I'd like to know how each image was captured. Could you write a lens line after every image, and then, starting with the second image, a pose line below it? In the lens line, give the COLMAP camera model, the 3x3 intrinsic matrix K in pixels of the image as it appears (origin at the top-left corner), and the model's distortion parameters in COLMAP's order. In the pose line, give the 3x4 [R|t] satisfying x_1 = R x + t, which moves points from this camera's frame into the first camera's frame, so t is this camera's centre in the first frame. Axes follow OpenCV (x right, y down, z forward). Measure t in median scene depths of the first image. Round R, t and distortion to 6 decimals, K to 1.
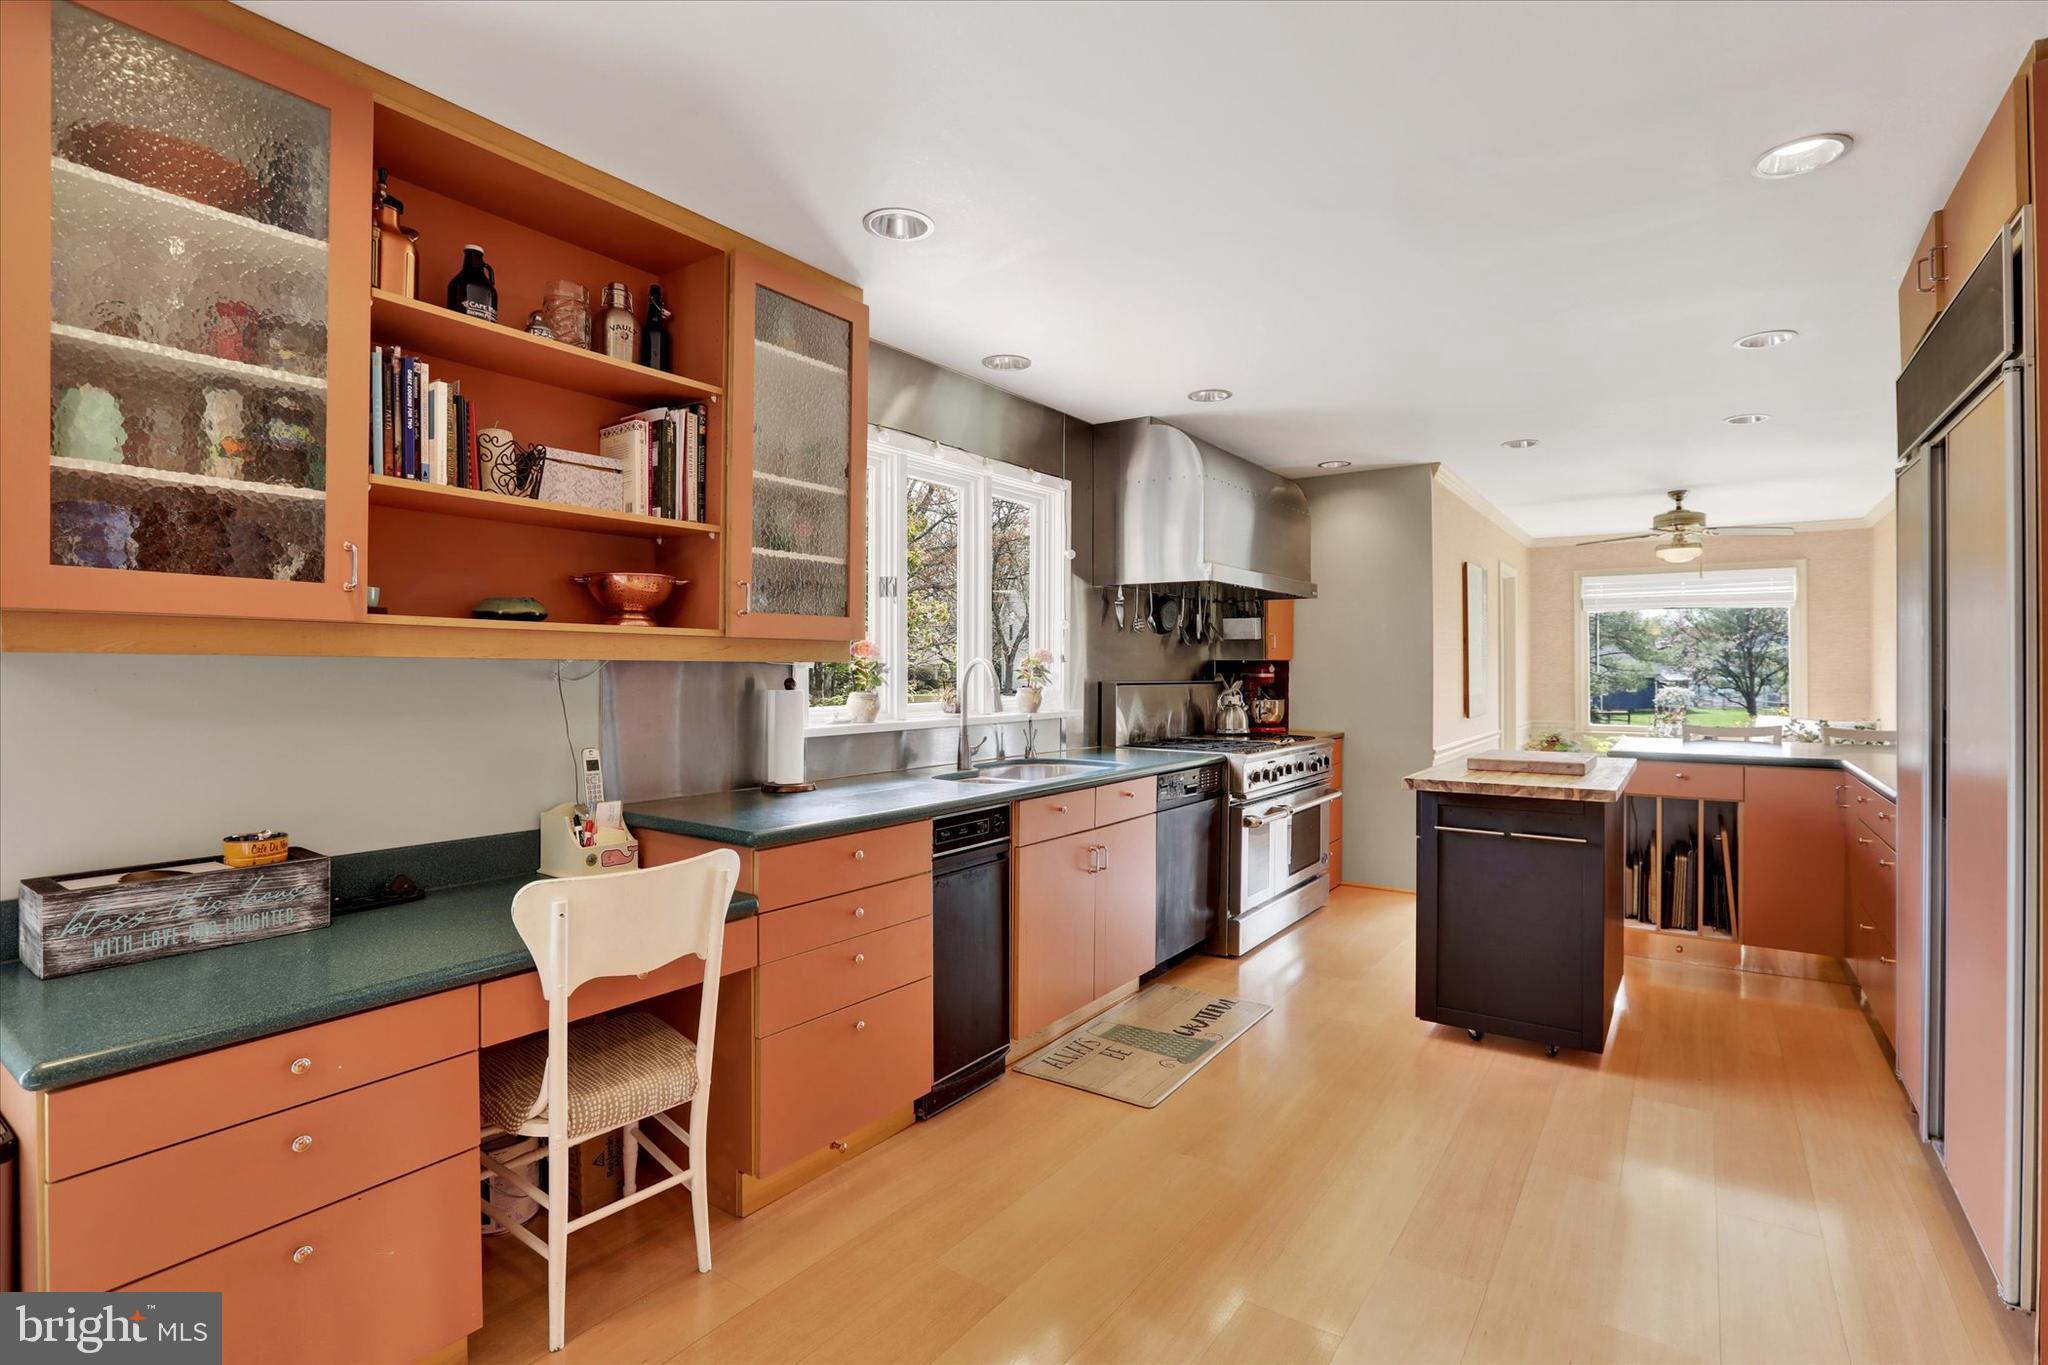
lens RADIAL K [[940.5, 0, 1023.9], [0, 940.5, 659.6], [0, 0, 1]] dist [-0.035759, 0.000490]
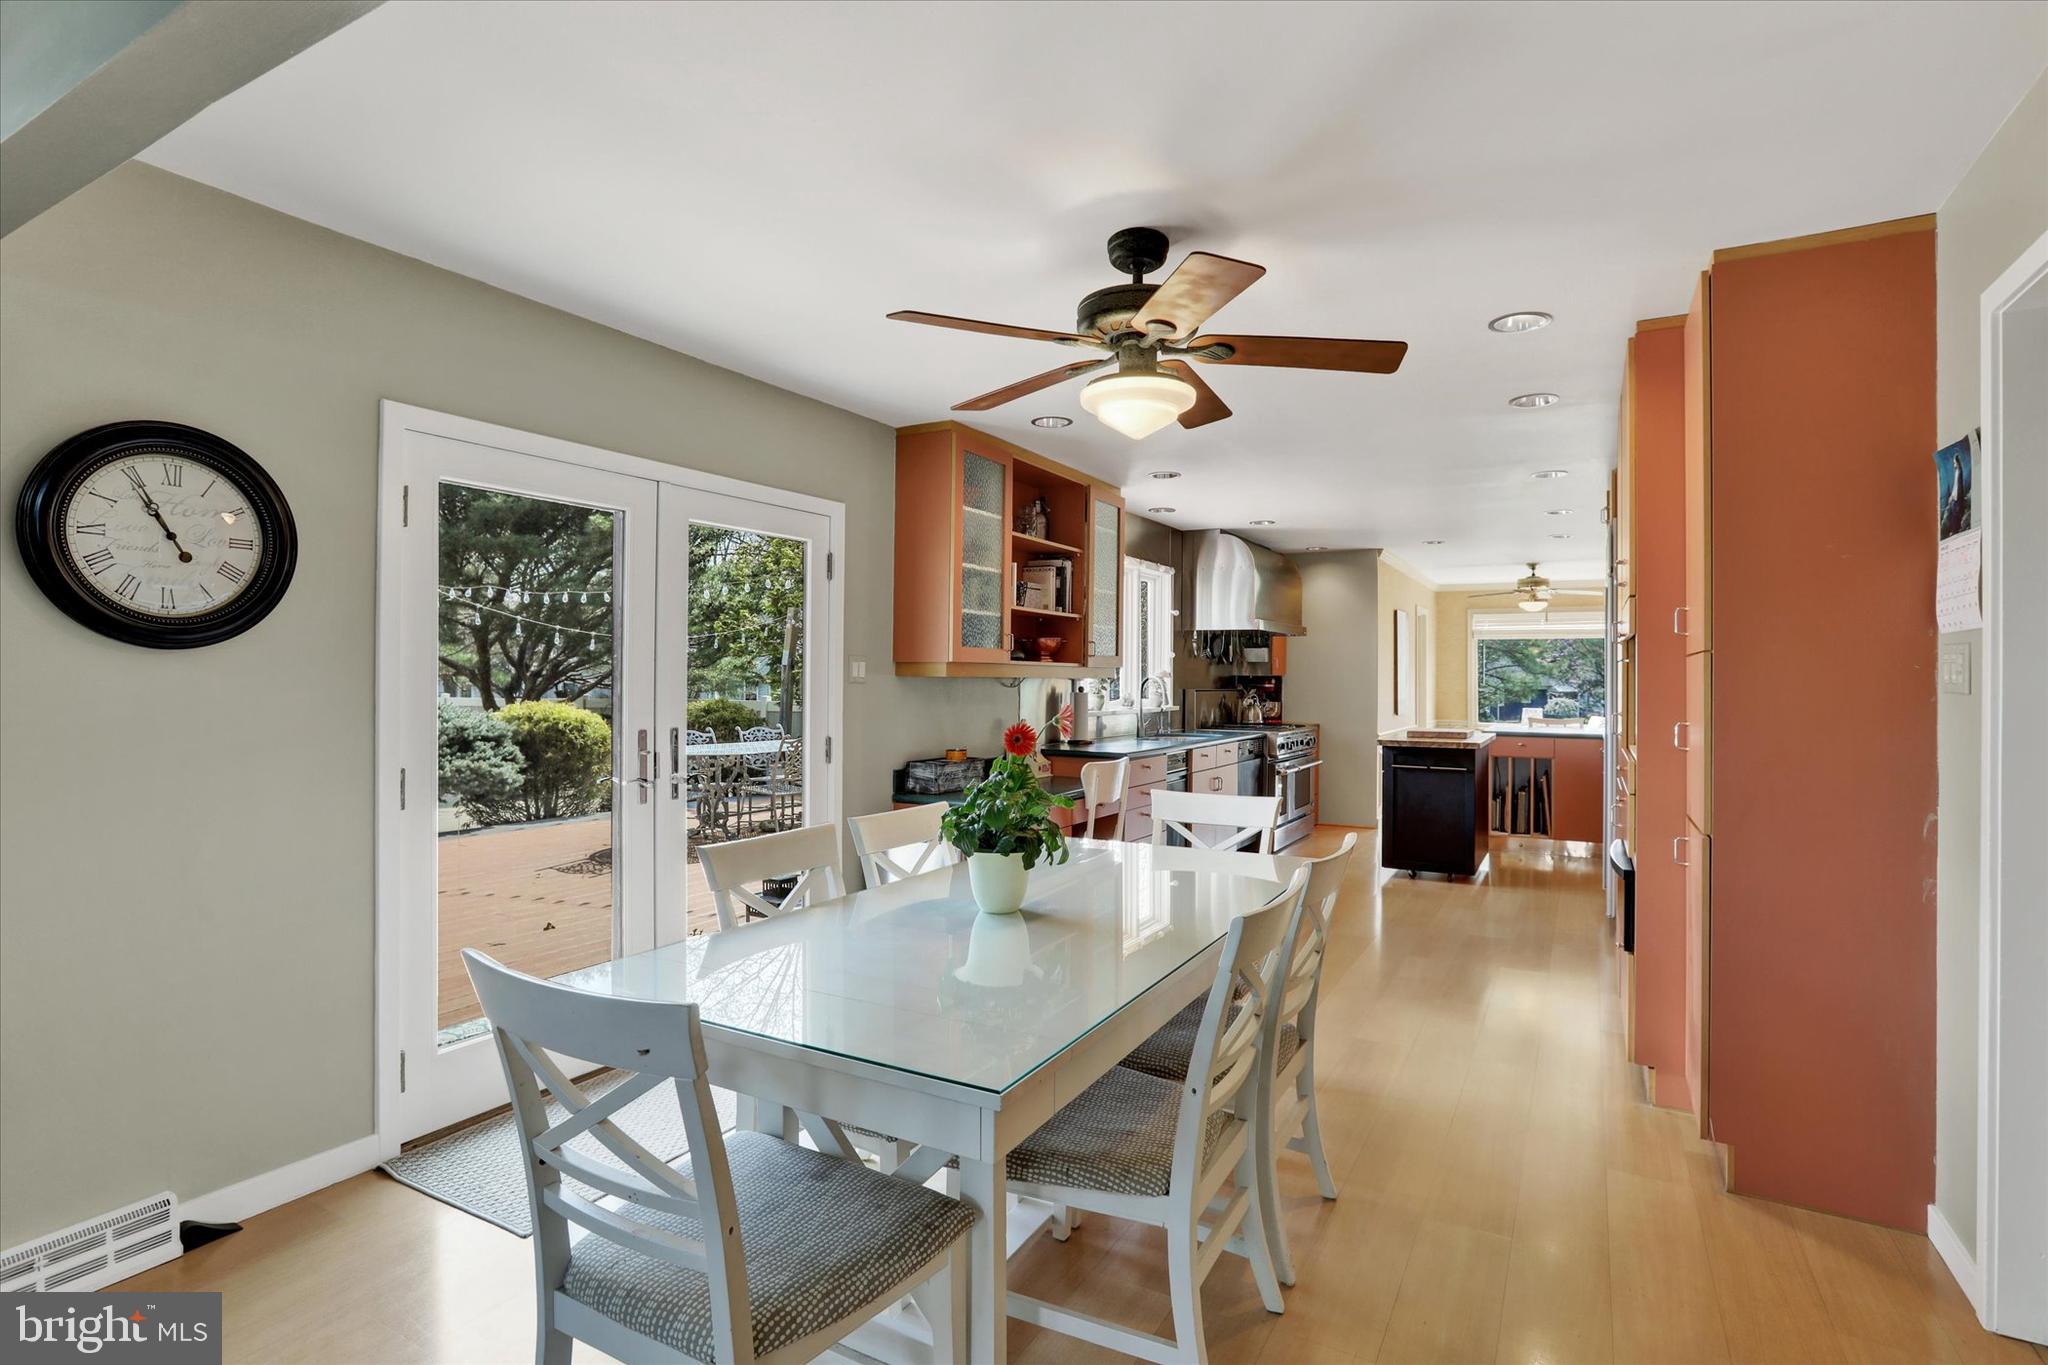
lens RADIAL K [[989.0, 0, 1024.0], [0, 989.0, 682.5], [0, 0, 1]] dist [-0.041717, -0.000021]
pose [[0.994432, 0.003200, 0.105332, -0.346206], [-0.004687, 0.999893, 0.013871, -0.009718], [-0.105276, -0.014288, 0.994340, -0.611925]]
